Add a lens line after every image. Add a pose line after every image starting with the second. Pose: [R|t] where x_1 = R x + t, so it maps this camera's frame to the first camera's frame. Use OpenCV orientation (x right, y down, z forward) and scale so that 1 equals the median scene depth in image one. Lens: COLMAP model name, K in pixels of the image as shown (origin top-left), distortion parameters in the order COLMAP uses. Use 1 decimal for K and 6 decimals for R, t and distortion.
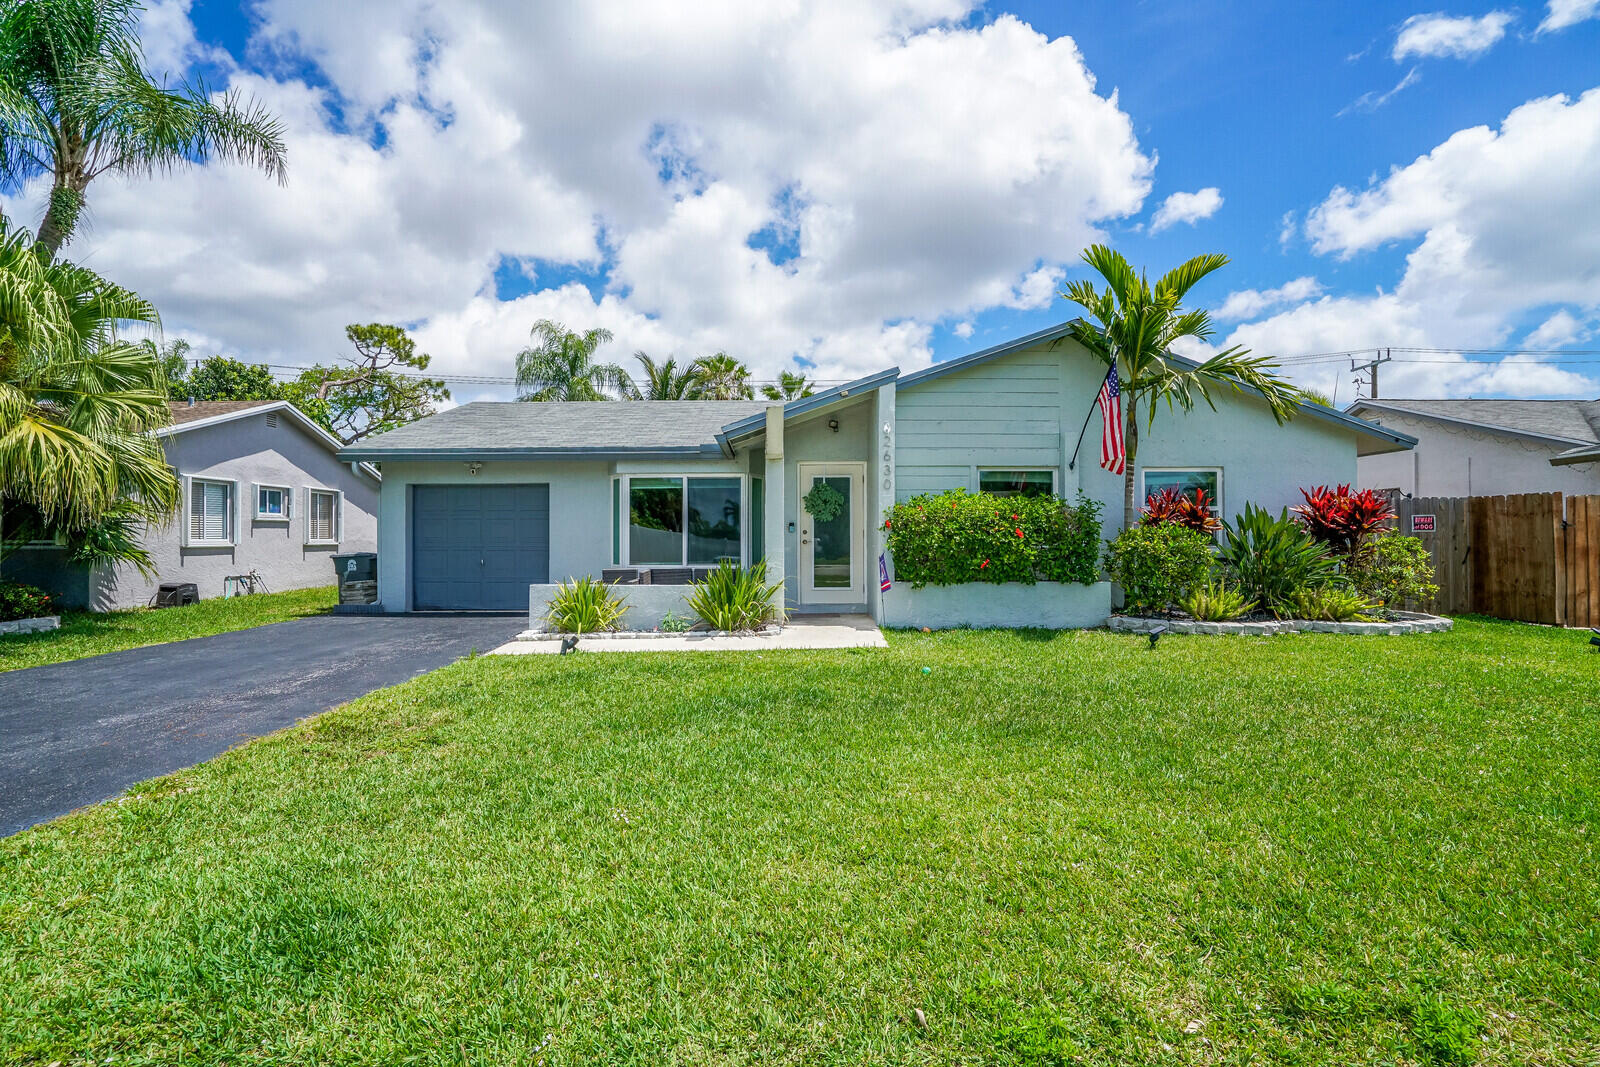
lens RADIAL K [[749.5, 0, 804.4], [0, 749.5, 535.7], [0, 0, 1]] dist [-0.034430, 0.001953]
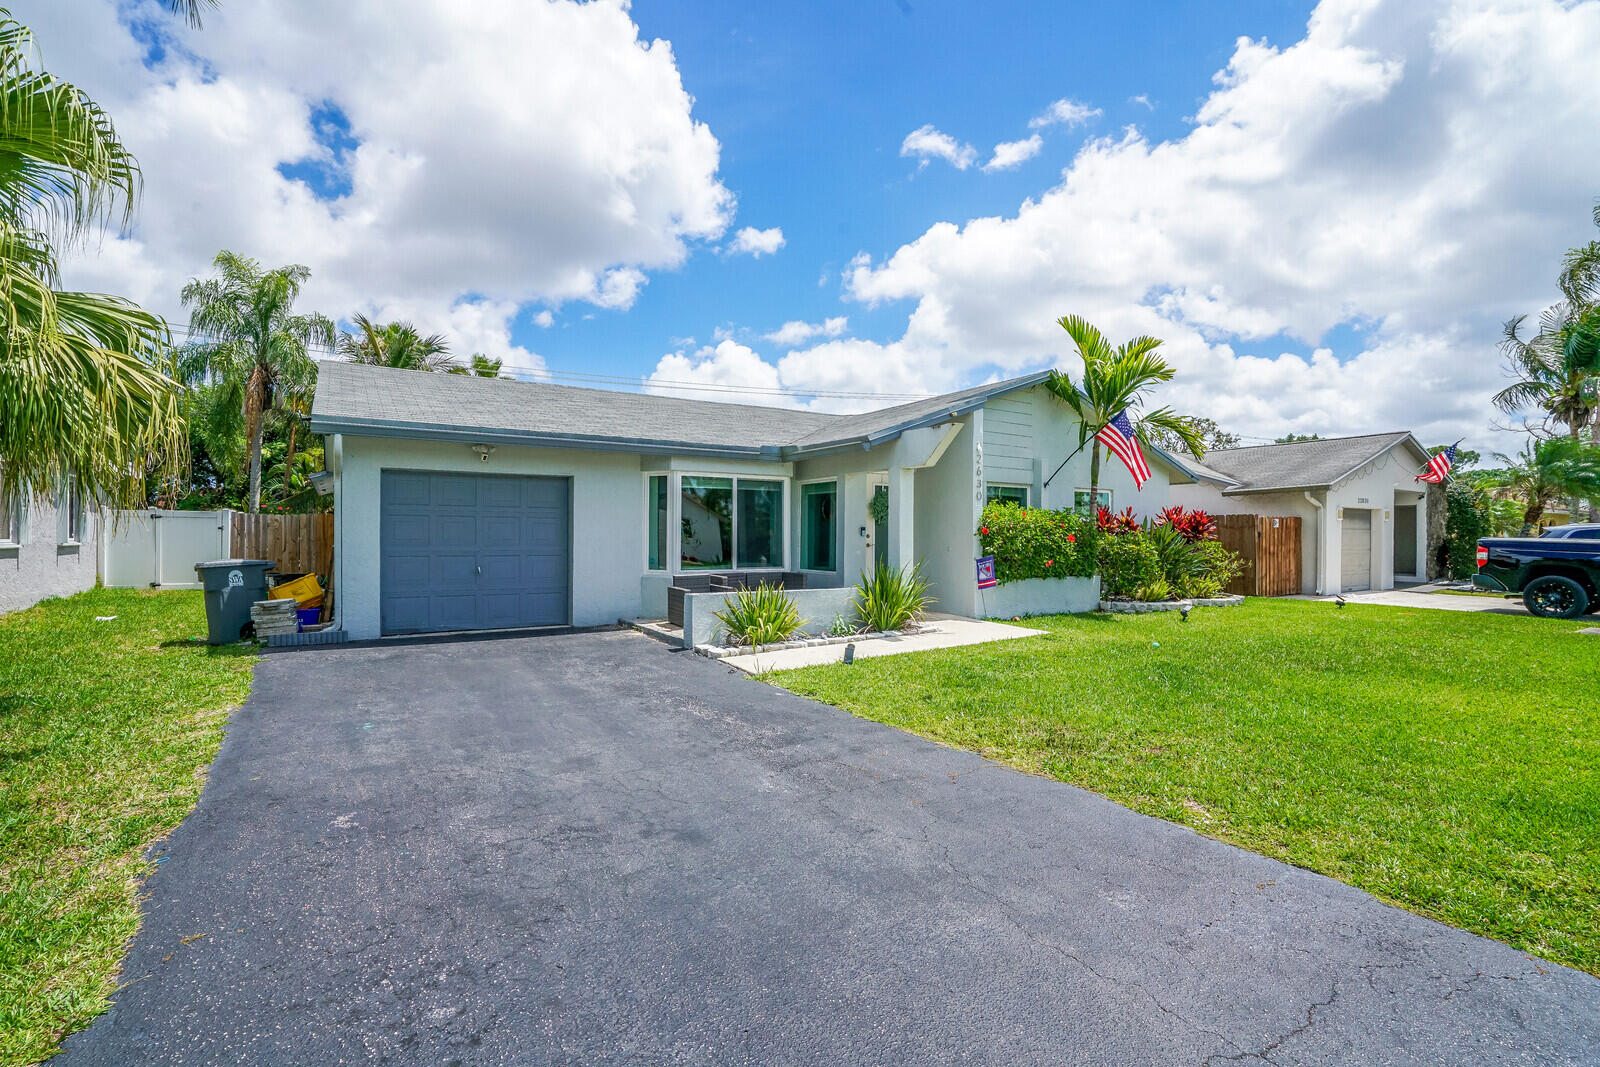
lens RADIAL K [[749.5, 0, 805.8], [0, 749.5, 532.1], [0, 0, 1]] dist [-0.034430, 0.001953]
pose [[0.835603, 0.007382, 0.549284, -0.580887], [-0.007858, 0.999968, -0.001484, -0.007175], [-0.549278, -0.003077, 0.835634, 0.137702]]
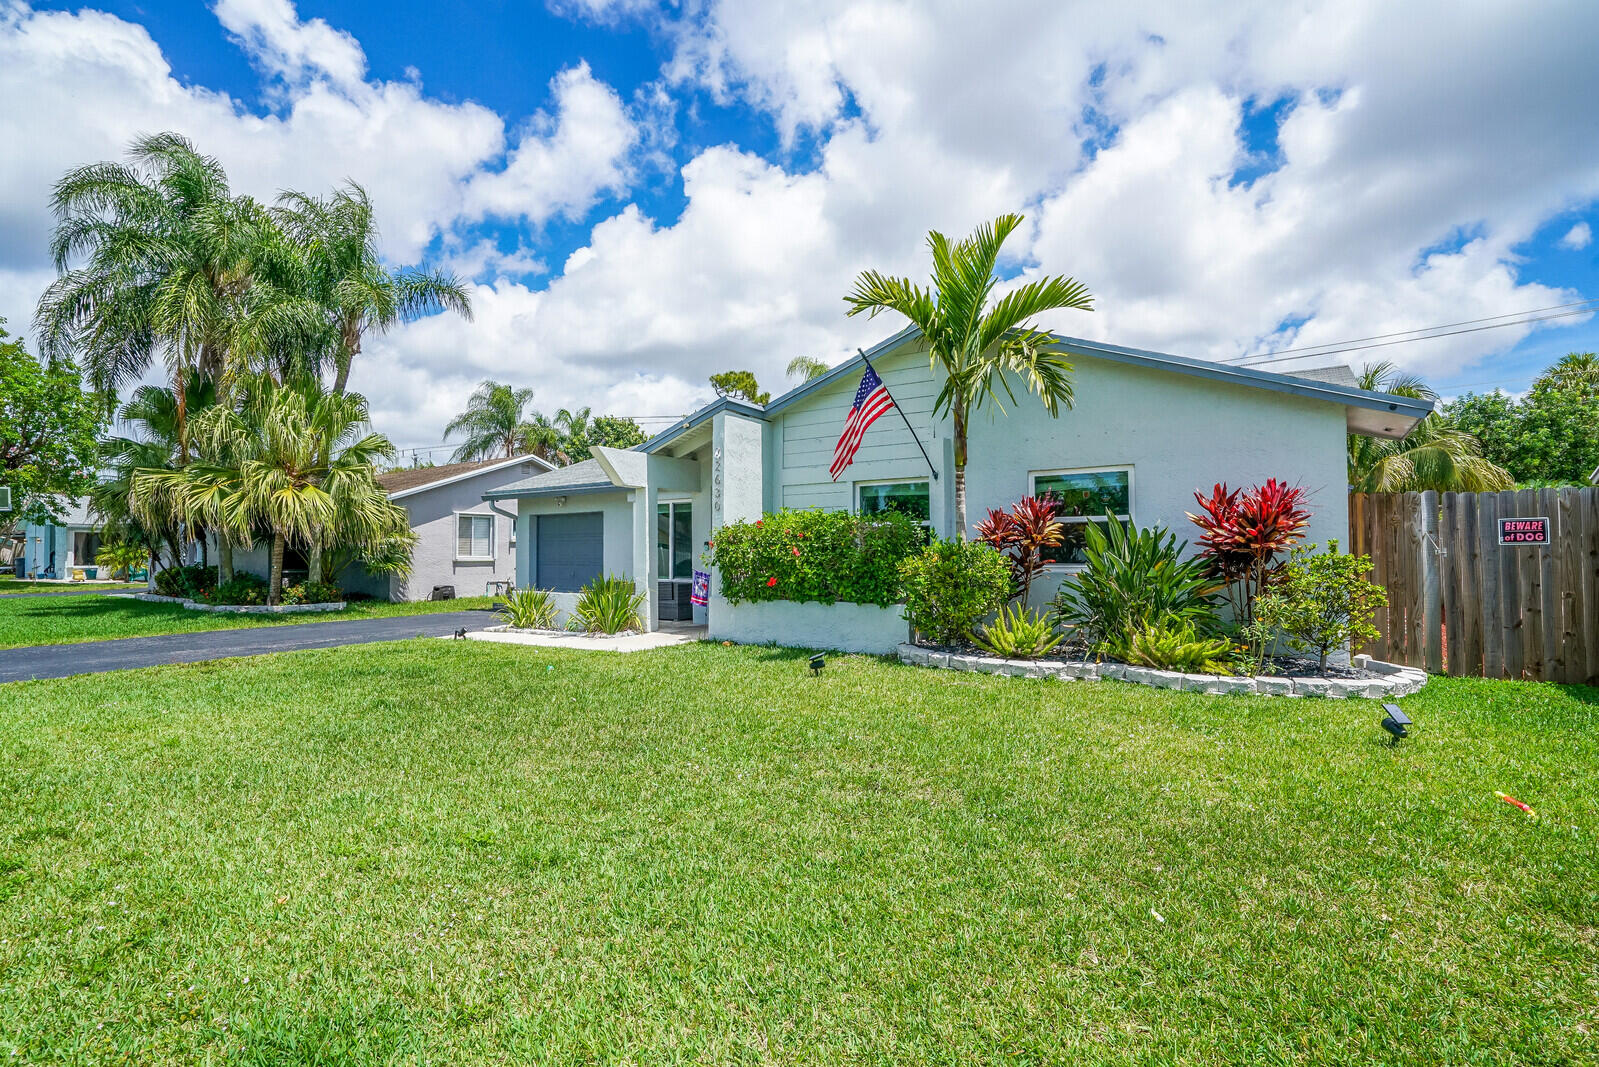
lens RADIAL K [[826.1, 0, 748.8], [0, 826.1, 532.9], [0, 0, 1]] dist [0.006016, 0.000422]
pose [[0.781128, -0.014912, -0.624193, 0.689502], [0.001441, 0.999755, -0.022081, -0.003523], [0.624370, 0.016349, 0.780958, 0.077538]]
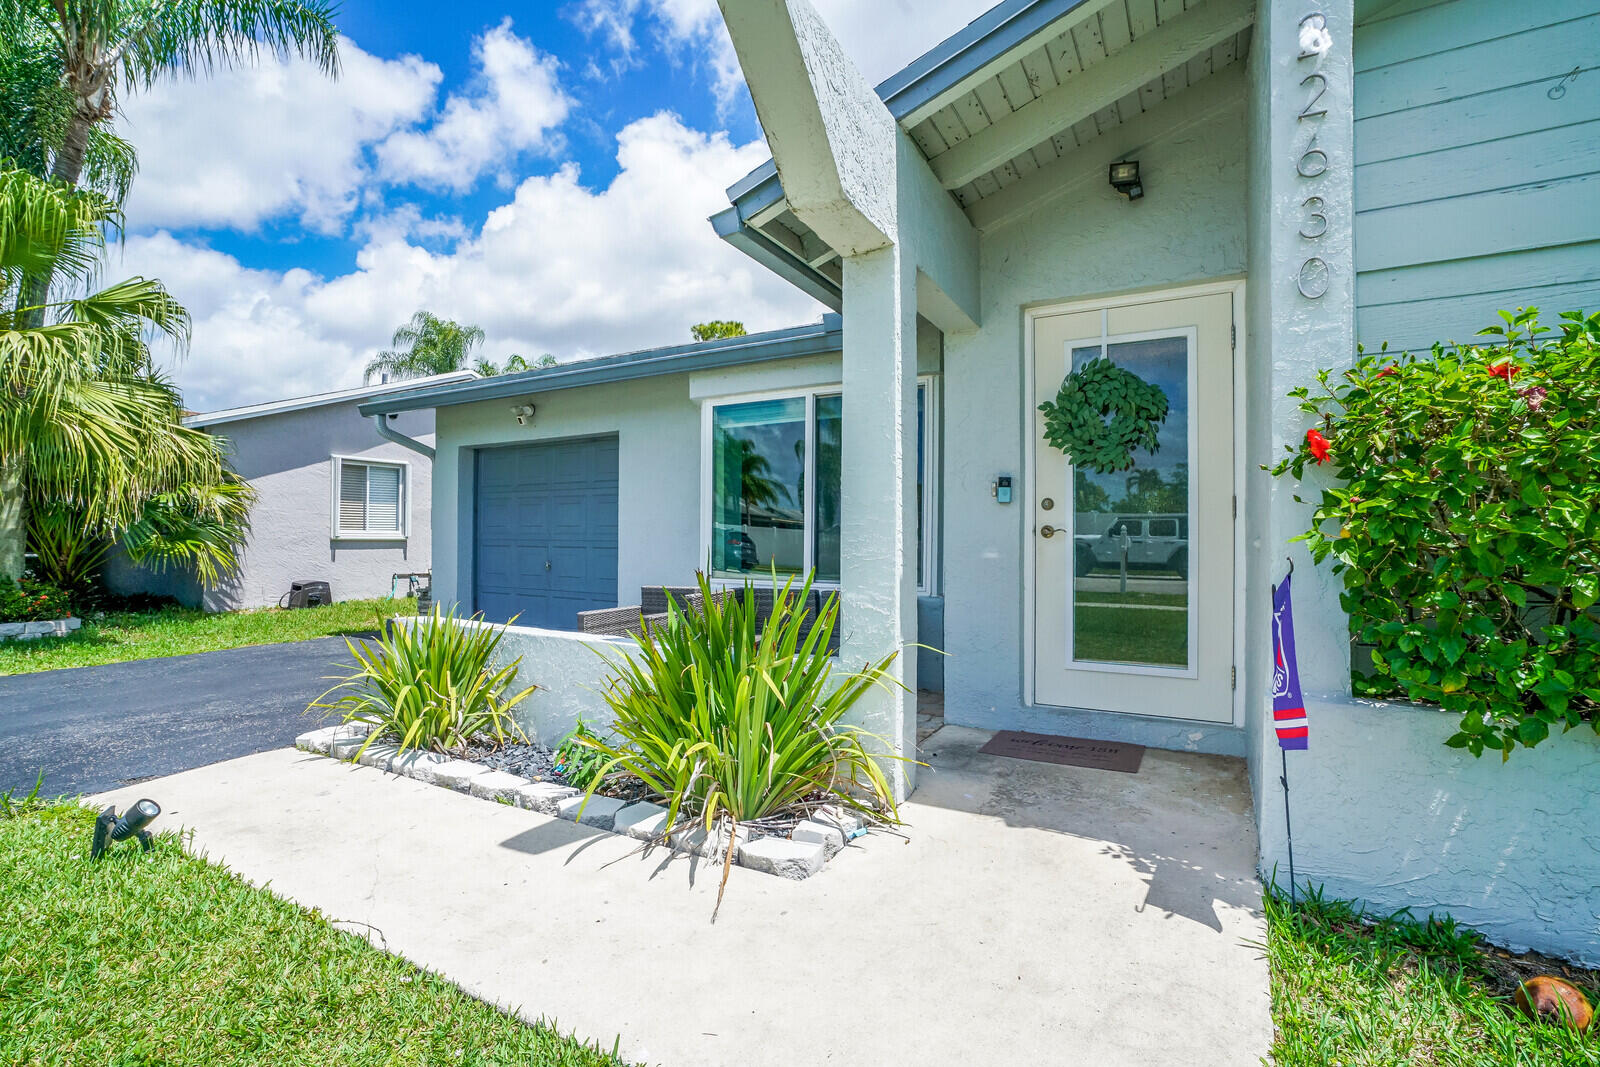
lens RADIAL K [[749.5, 0, 787.4], [0, 749.5, 534.5], [0, 0, 1]] dist [-0.034430, 0.001953]
pose [[0.858895, 0.002529, -0.512145, 0.067088], [-0.003392, 0.999994, -0.000750, 0.009580], [0.512140, 0.002382, 0.858899, 0.555627]]
